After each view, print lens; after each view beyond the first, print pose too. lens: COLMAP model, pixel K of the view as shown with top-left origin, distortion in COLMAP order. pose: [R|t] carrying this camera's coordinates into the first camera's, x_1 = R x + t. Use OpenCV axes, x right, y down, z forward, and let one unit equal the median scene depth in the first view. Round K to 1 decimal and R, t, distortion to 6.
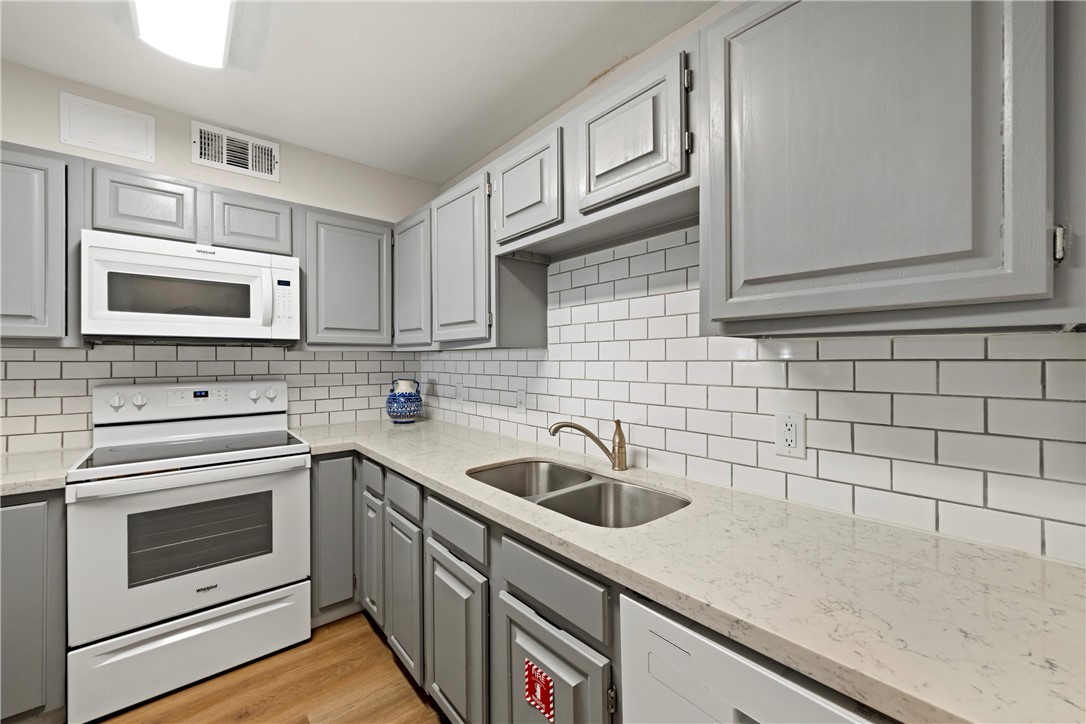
lens RADIAL K [[434.9, 0, 548.6], [0, 434.9, 352.9], [0, 0, 1]] dist [-0.000487, -0.000286]
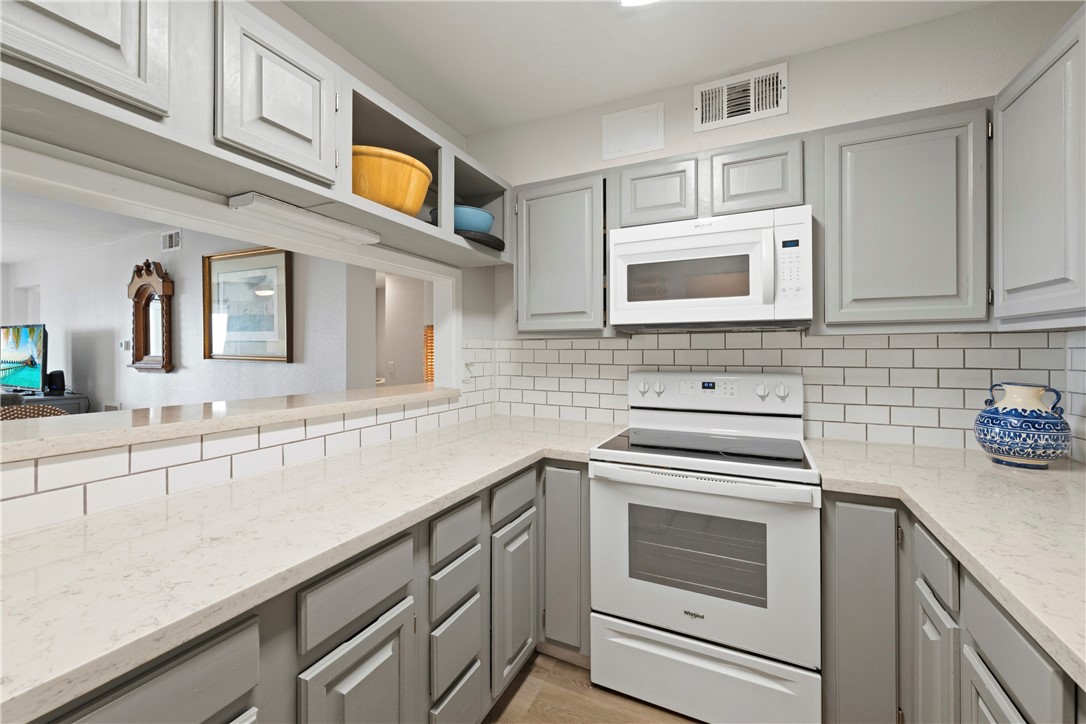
lens RADIAL K [[434.9, 0, 548.6], [0, 434.9, 352.9], [0, 0, 1]] dist [-0.000487, -0.000286]
pose [[0.402372, 0.006213, -0.915455, -0.094760], [0.016836, 0.999758, 0.014185, 0.007609], [0.915321, -0.021120, 0.402170, 0.317444]]
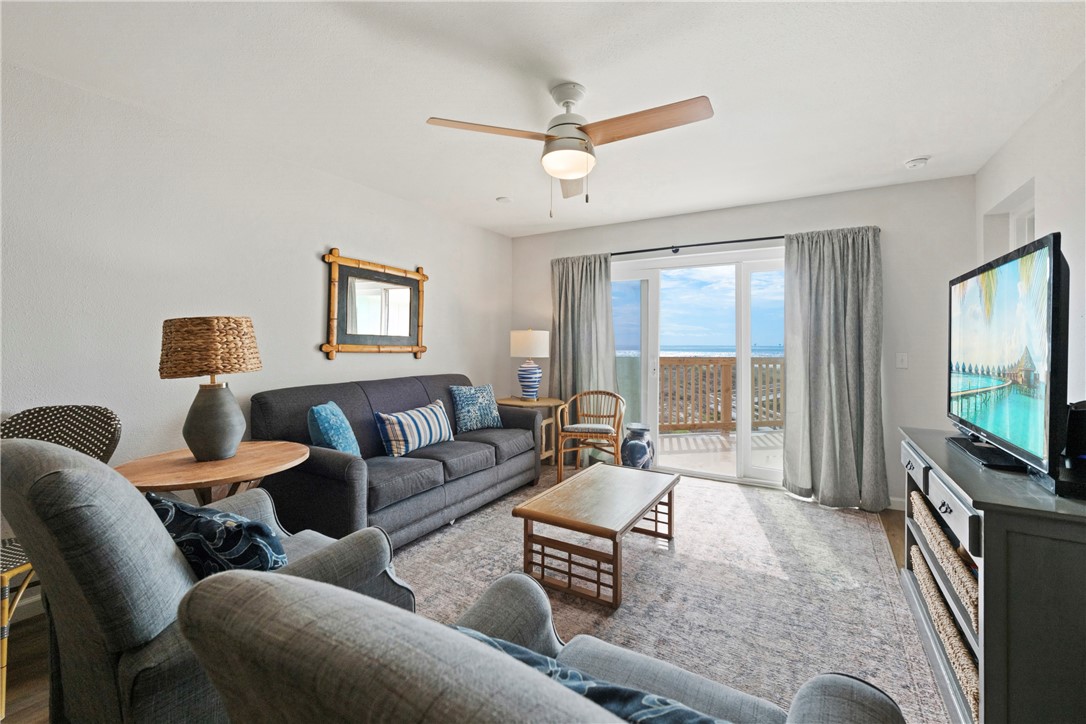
lens RADIAL K [[457.4, 0, 546.9], [0, 457.4, 338.8], [0, 0, 1]] dist [0.000416, 0.000104]
pose [[-0.950988, -0.010689, -0.309043, -2.122353], [-0.001379, 0.999539, -0.030329, 0.017594], [0.309224, -0.028416, -0.950564, -0.680949]]
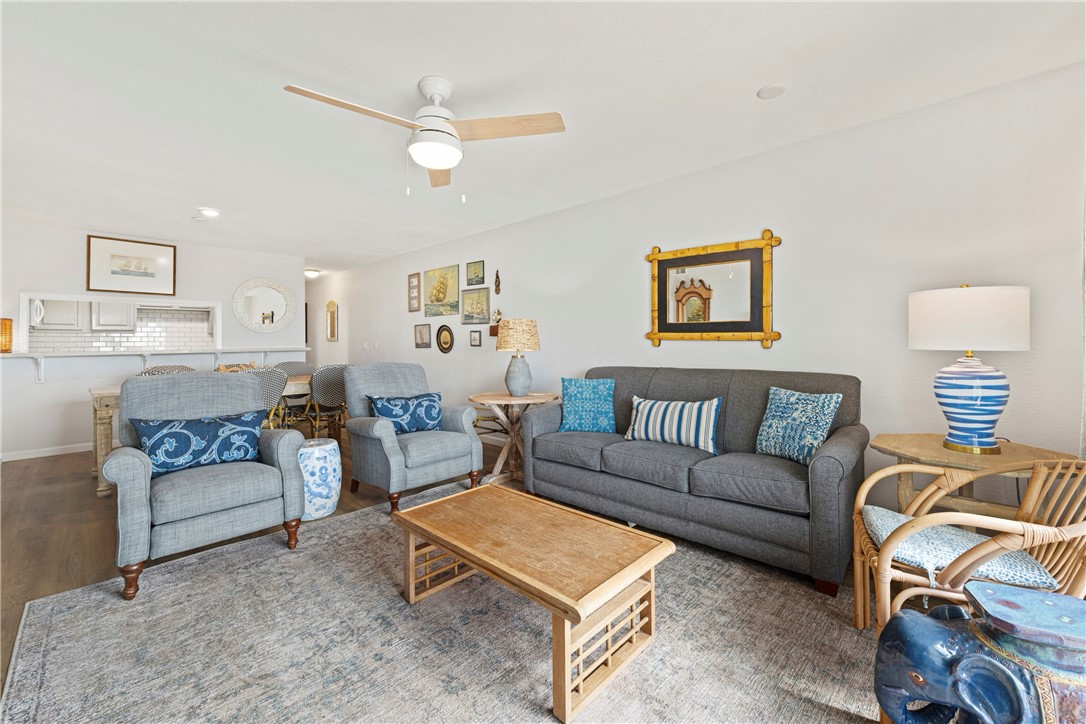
lens RADIAL K [[434.9, 0, 548.6], [0, 434.9, 352.9], [0, 0, 1]] dist [-0.000487, -0.000286]
pose [[-0.094408, -0.023030, 0.995267, -3.459970], [-0.010886, 0.999696, 0.022100, 0.032655], [-0.995474, -0.008748, -0.094630, -1.765001]]
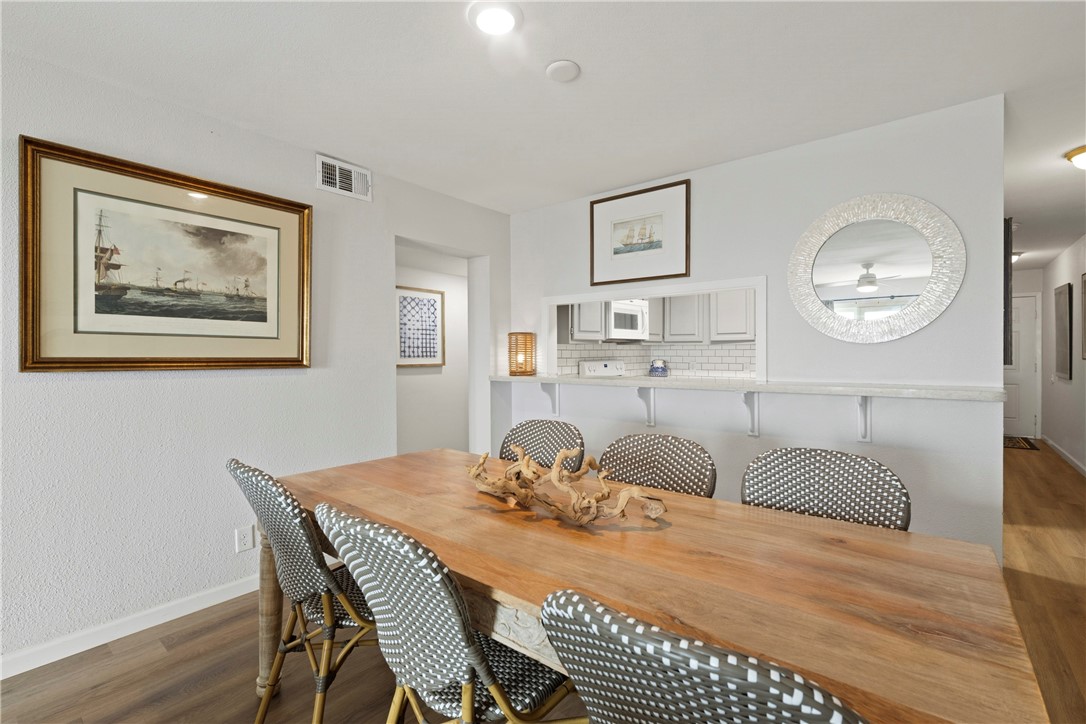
lens RADIAL K [[482.8, 0, 543.1], [0, 482.8, 365.1], [0, 0, 1]] dist [0.000022, 0.000206]
pose [[0.986235, -0.007477, 0.165183, -1.481291], [-0.000062, 0.998960, 0.045591, -0.014170], [-0.165353, -0.044974, 0.985209, -1.246369]]
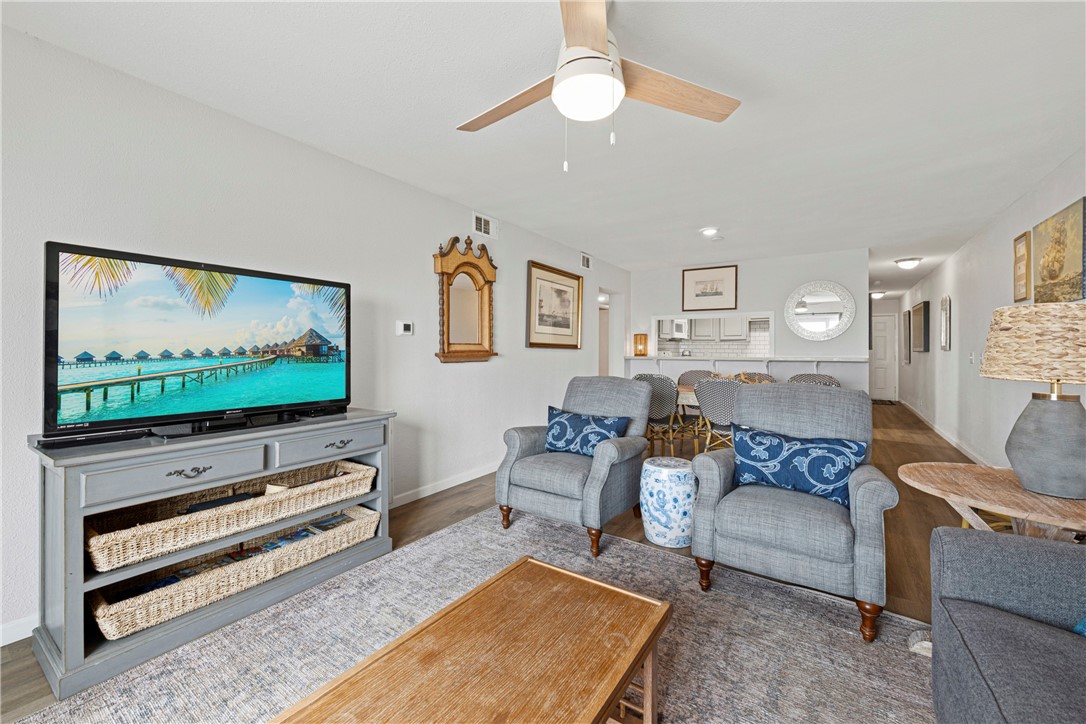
lens RADIAL K [[432.4, 0, 541.3], [0, 432.4, 355.7], [0, 0, 1]] dist [-0.000247, -0.000092]
pose [[0.967578, 0.002567, 0.252560, -2.717820], [-0.011252, 0.999394, 0.032950, 0.007640], [-0.252322, -0.034724, 0.967020, -2.262228]]
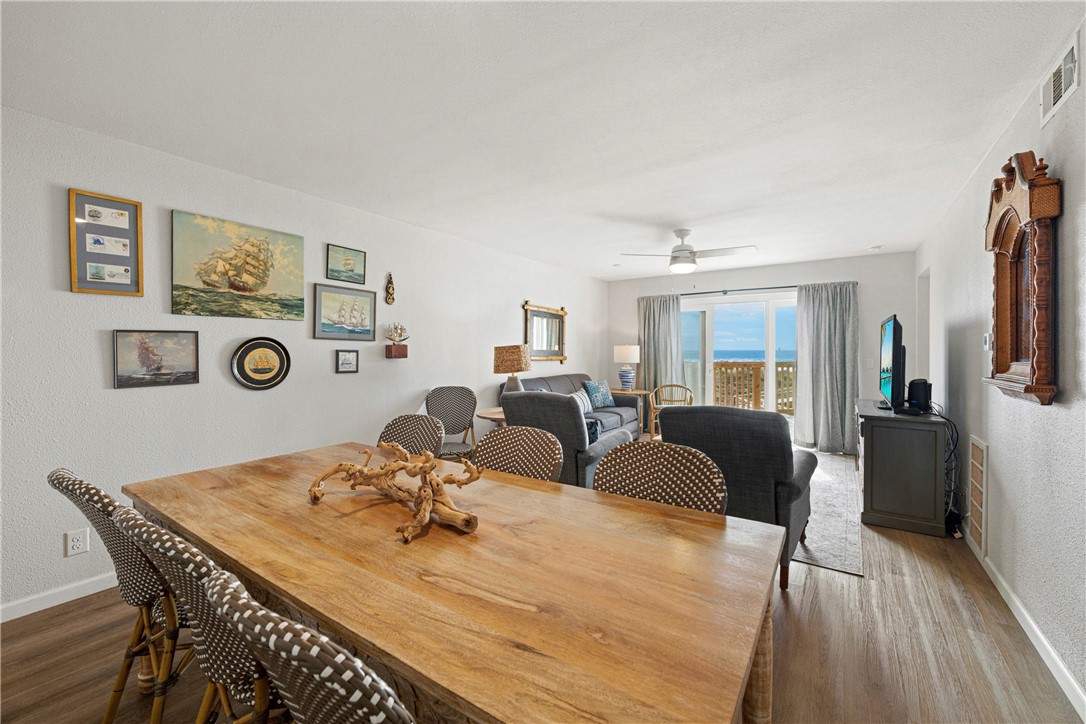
lens RADIAL K [[434.9, 0, 548.6], [0, 434.9, 352.9], [0, 0, 1]] dist [-0.000487, -0.000286]
pose [[-0.968305, 0.002068, -0.249763, -1.420294], [0.005203, 0.999916, -0.011895, 0.003159], [0.249717, -0.012818, -0.968234, 0.099903]]
